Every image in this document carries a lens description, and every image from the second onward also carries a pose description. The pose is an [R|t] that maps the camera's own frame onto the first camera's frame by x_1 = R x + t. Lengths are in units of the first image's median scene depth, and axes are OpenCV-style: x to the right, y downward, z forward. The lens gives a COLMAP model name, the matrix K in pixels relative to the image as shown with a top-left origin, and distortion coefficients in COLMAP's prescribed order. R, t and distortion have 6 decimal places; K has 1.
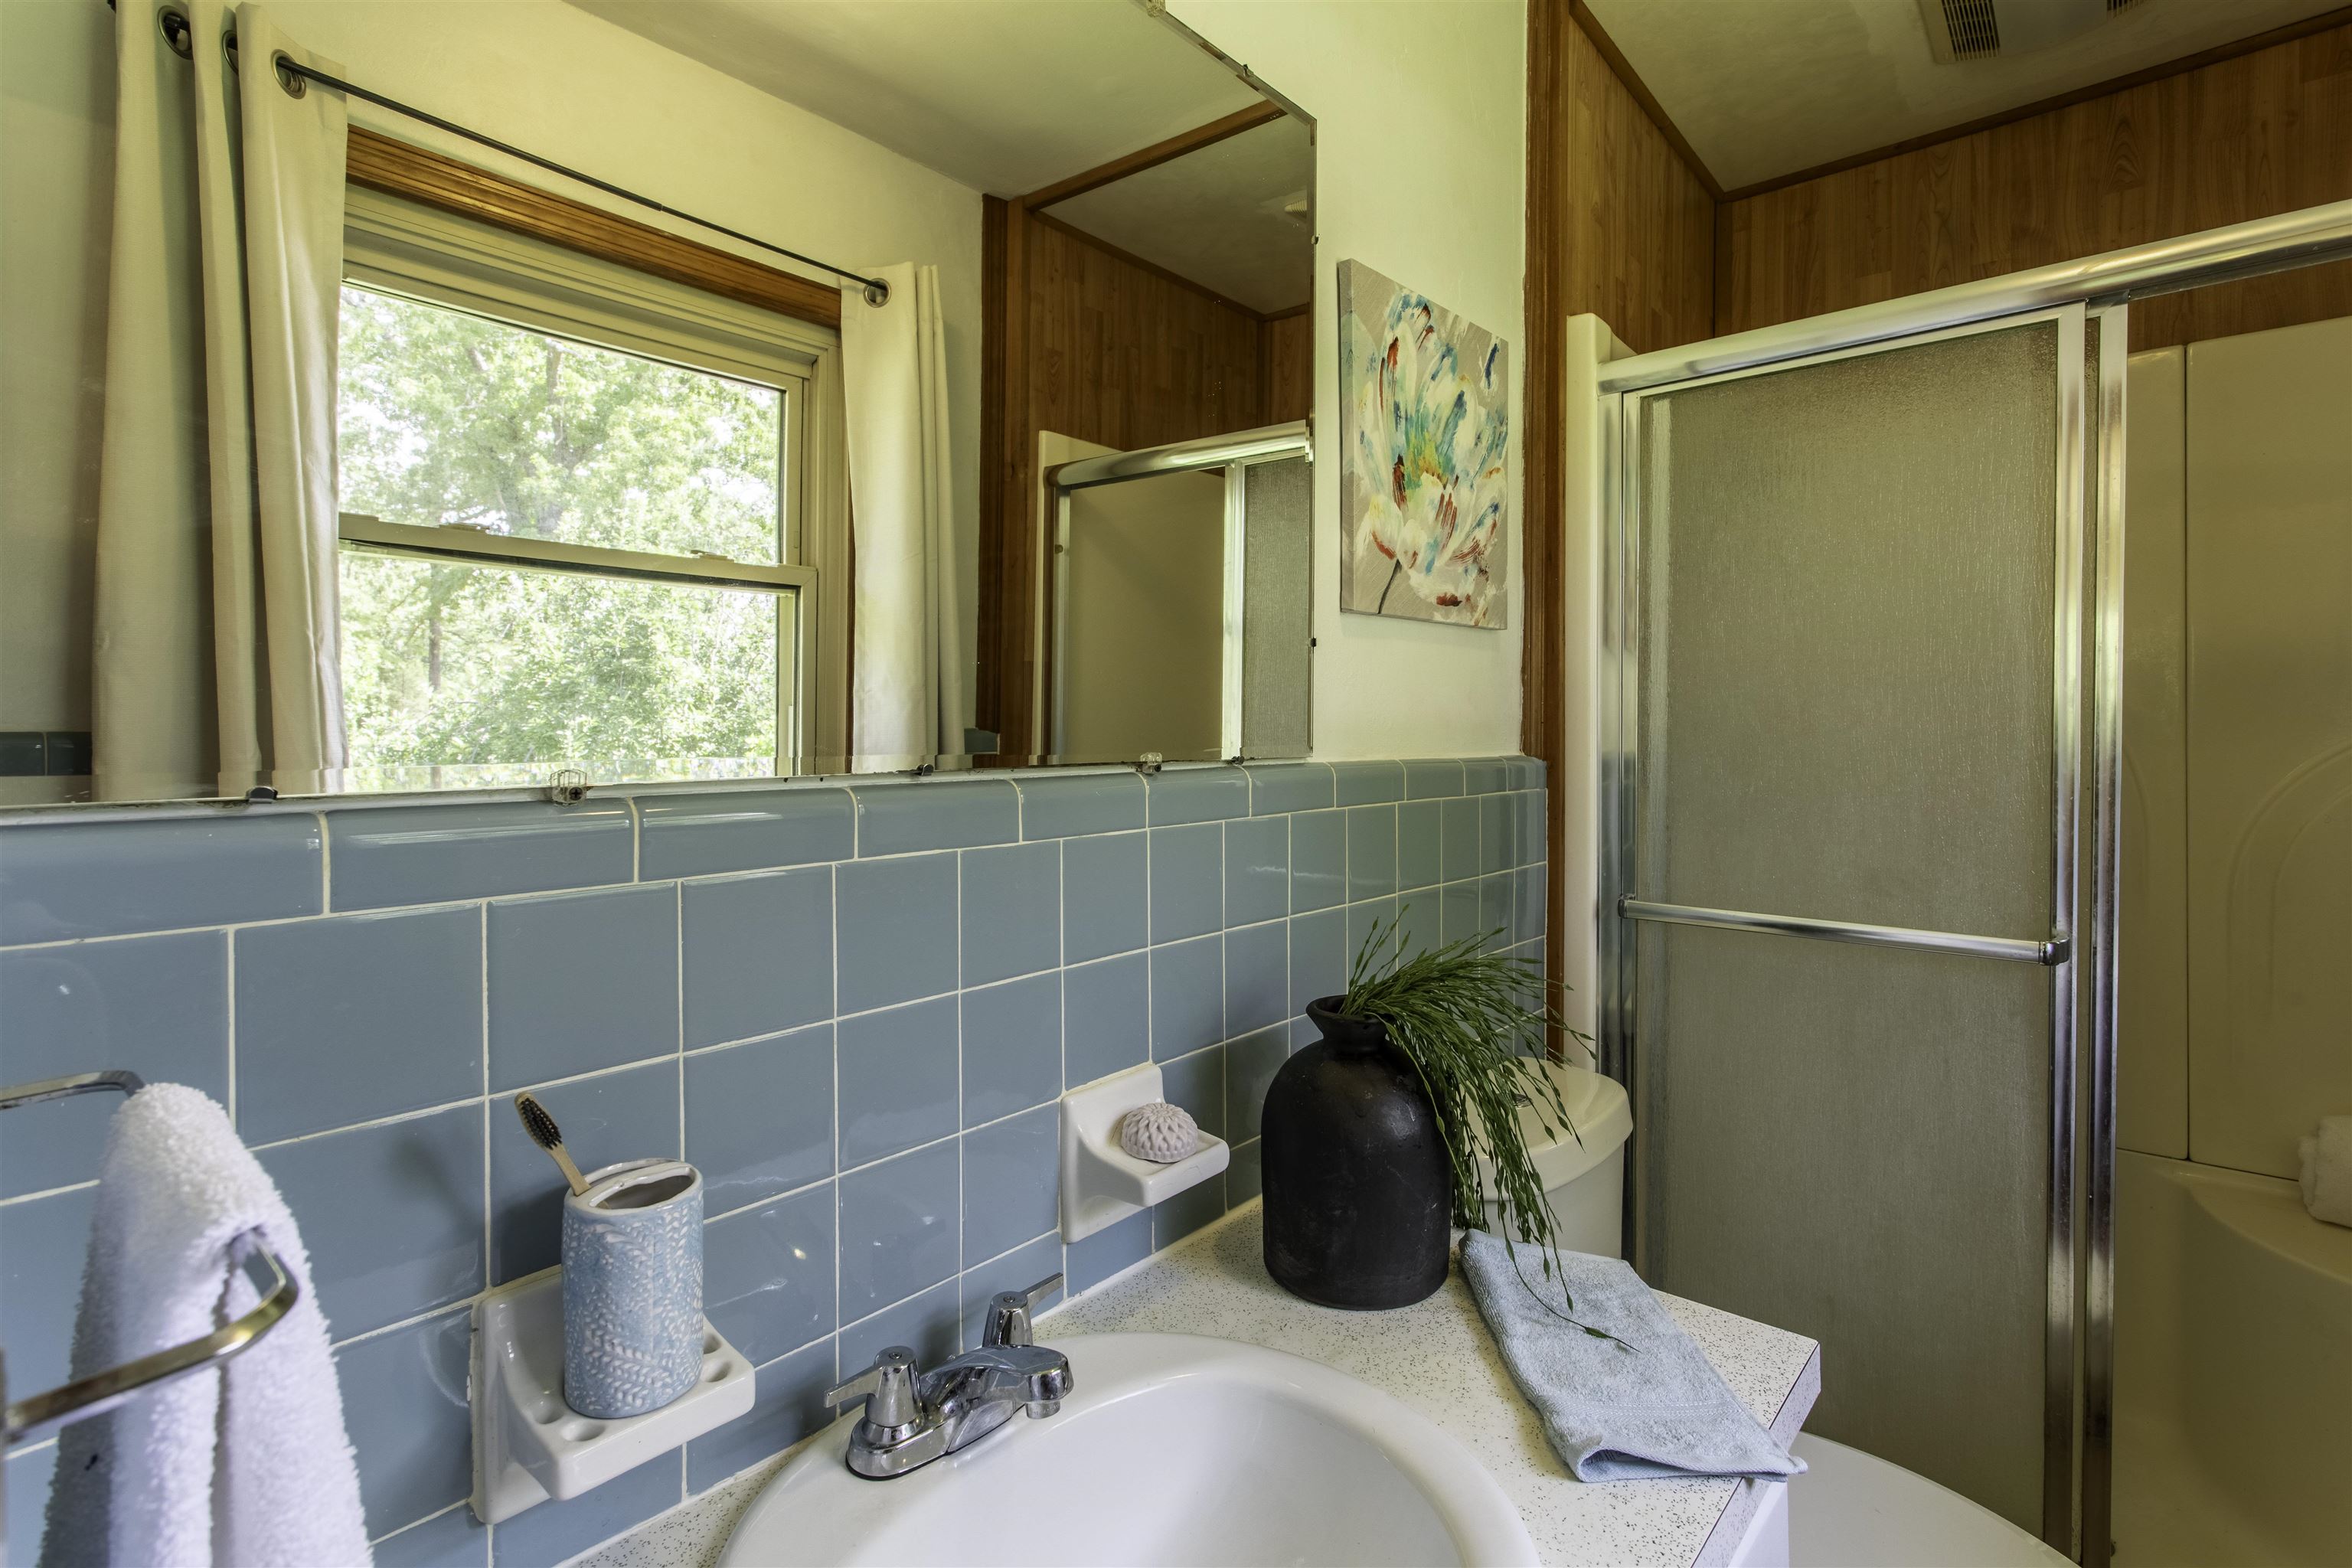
lens RADIAL K [[1120.6, 0, 1184.1], [0, 1120.6, 757.4], [0, 0, 1]] dist [-0.000729, 0.000828]
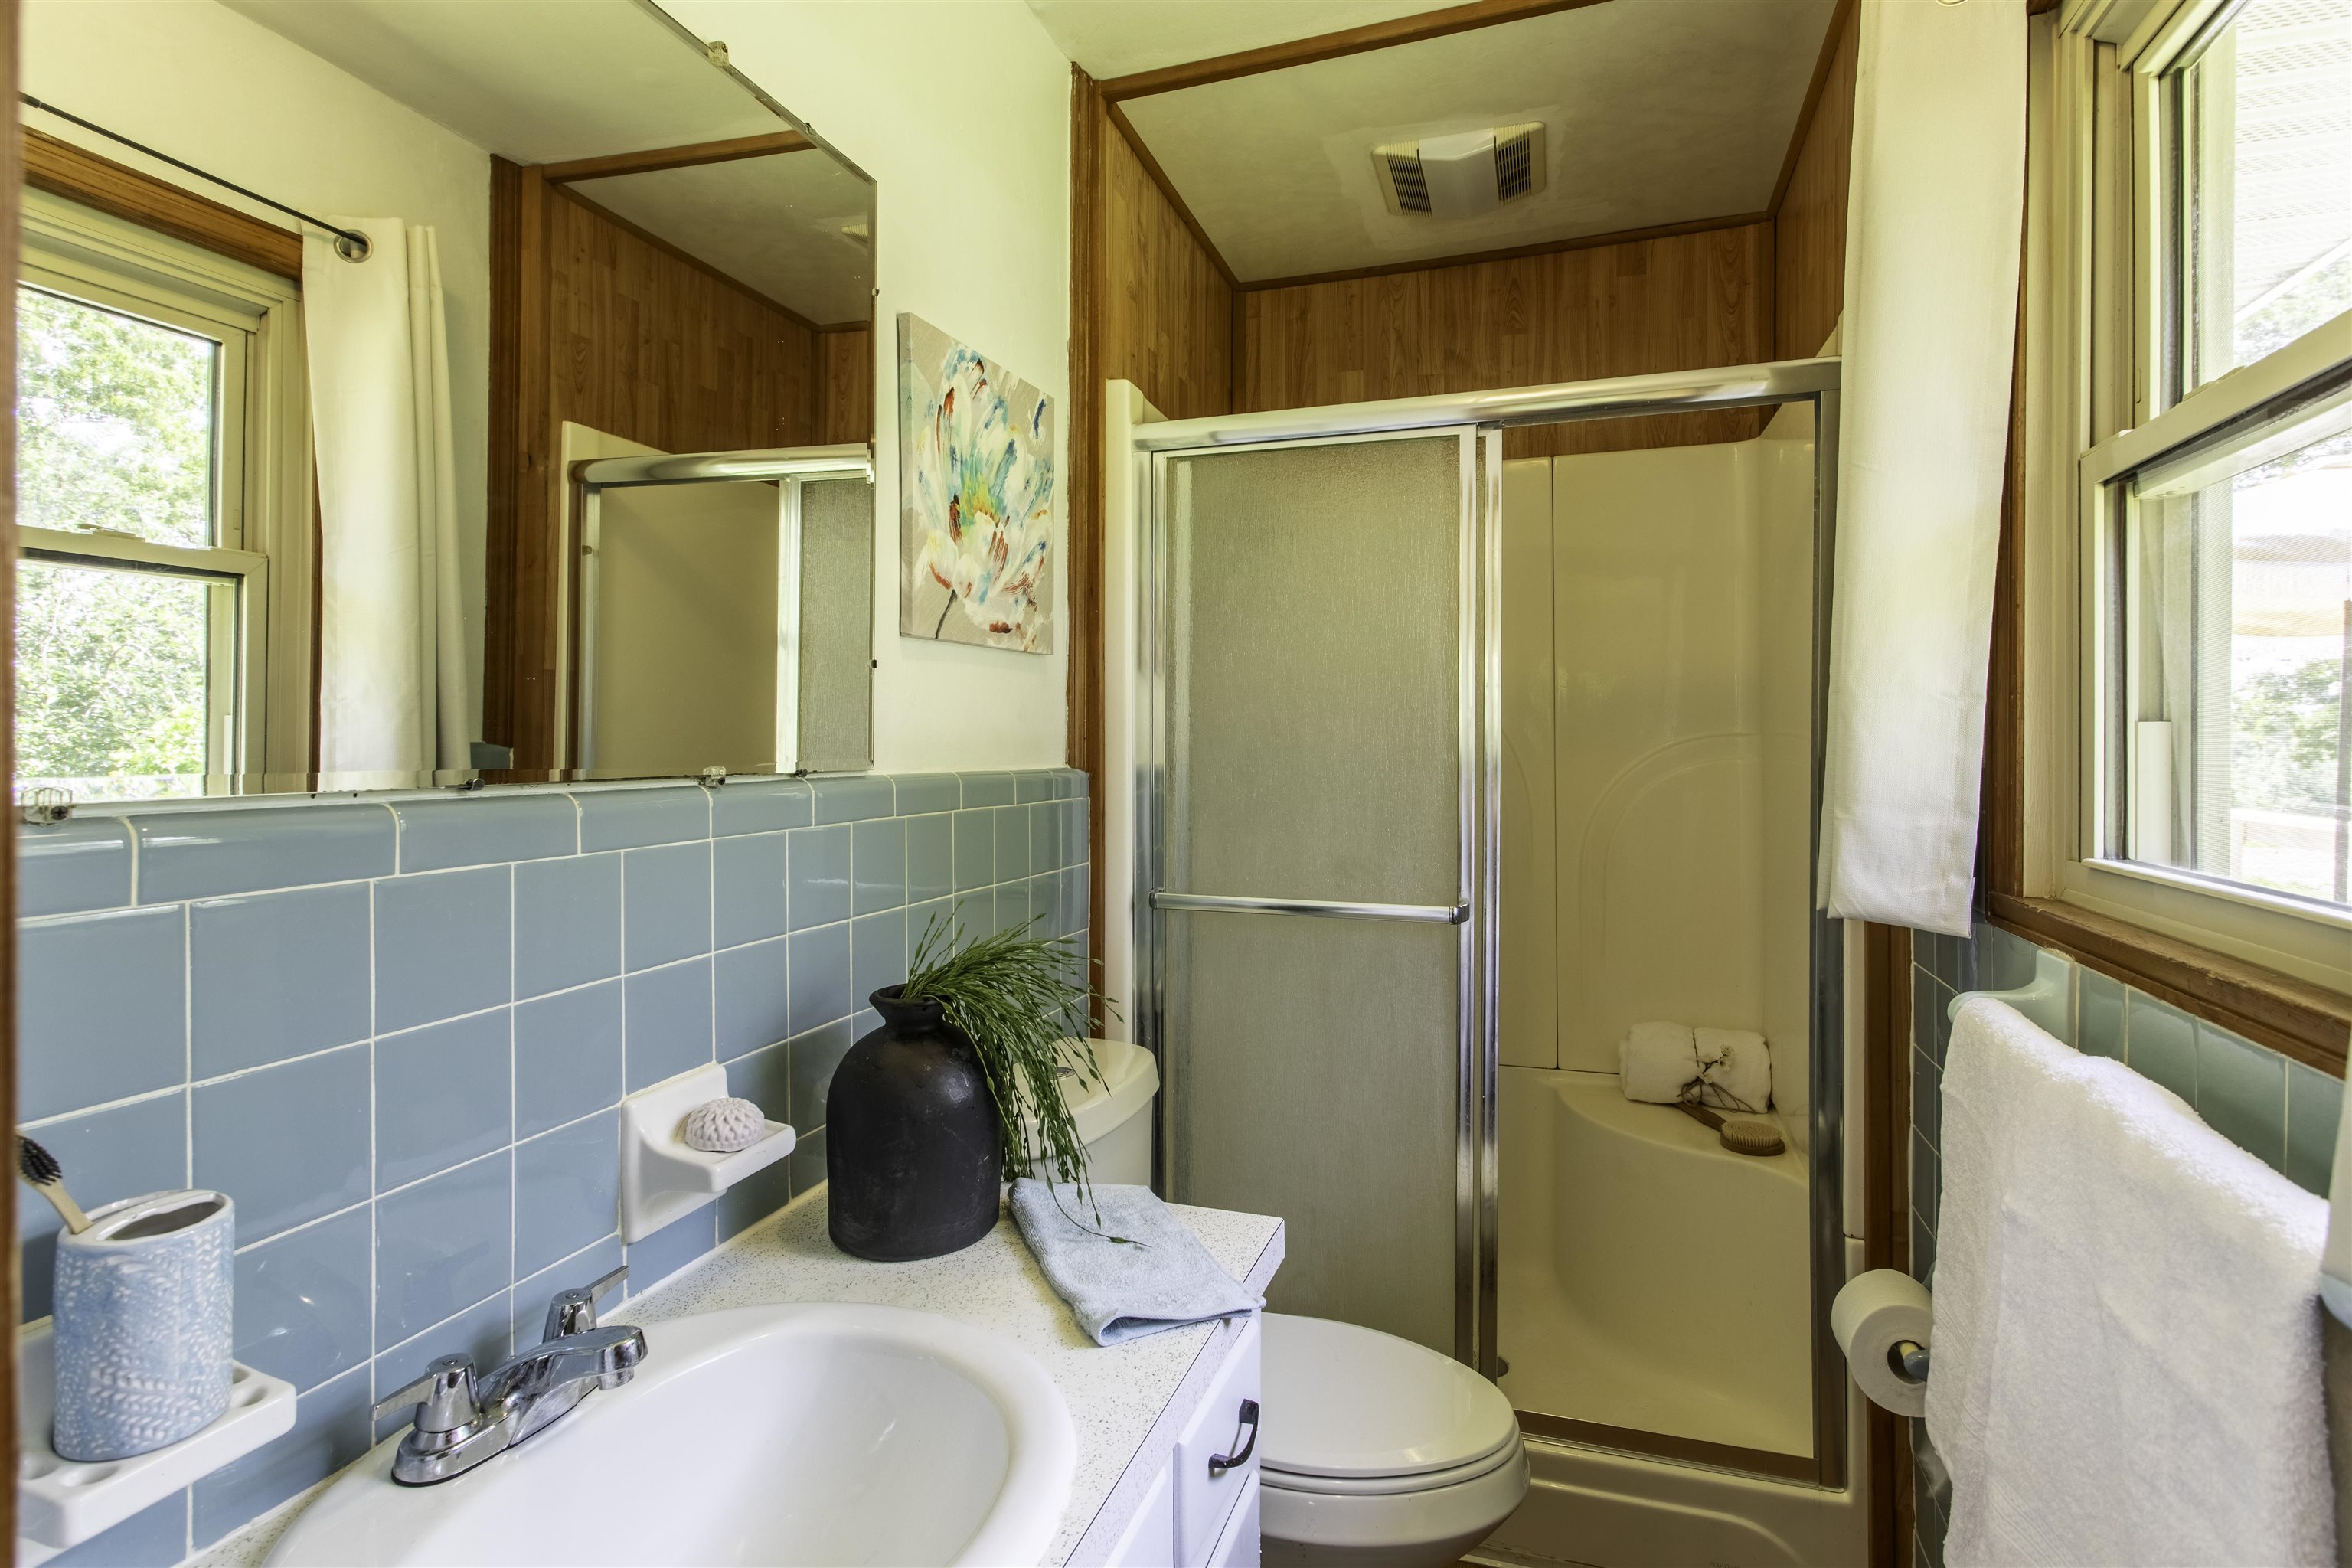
lens RADIAL K [[1142.3, 0, 1239.5], [0, 1142.3, 741.6], [0, 0, 1]] dist [-0.000213, 0.001952]
pose [[0.909019, 0.002504, 0.416748, -0.019090], [0.008586, 0.999657, -0.024735, 0.002086], [-0.416667, 0.026063, 0.908686, -0.118077]]
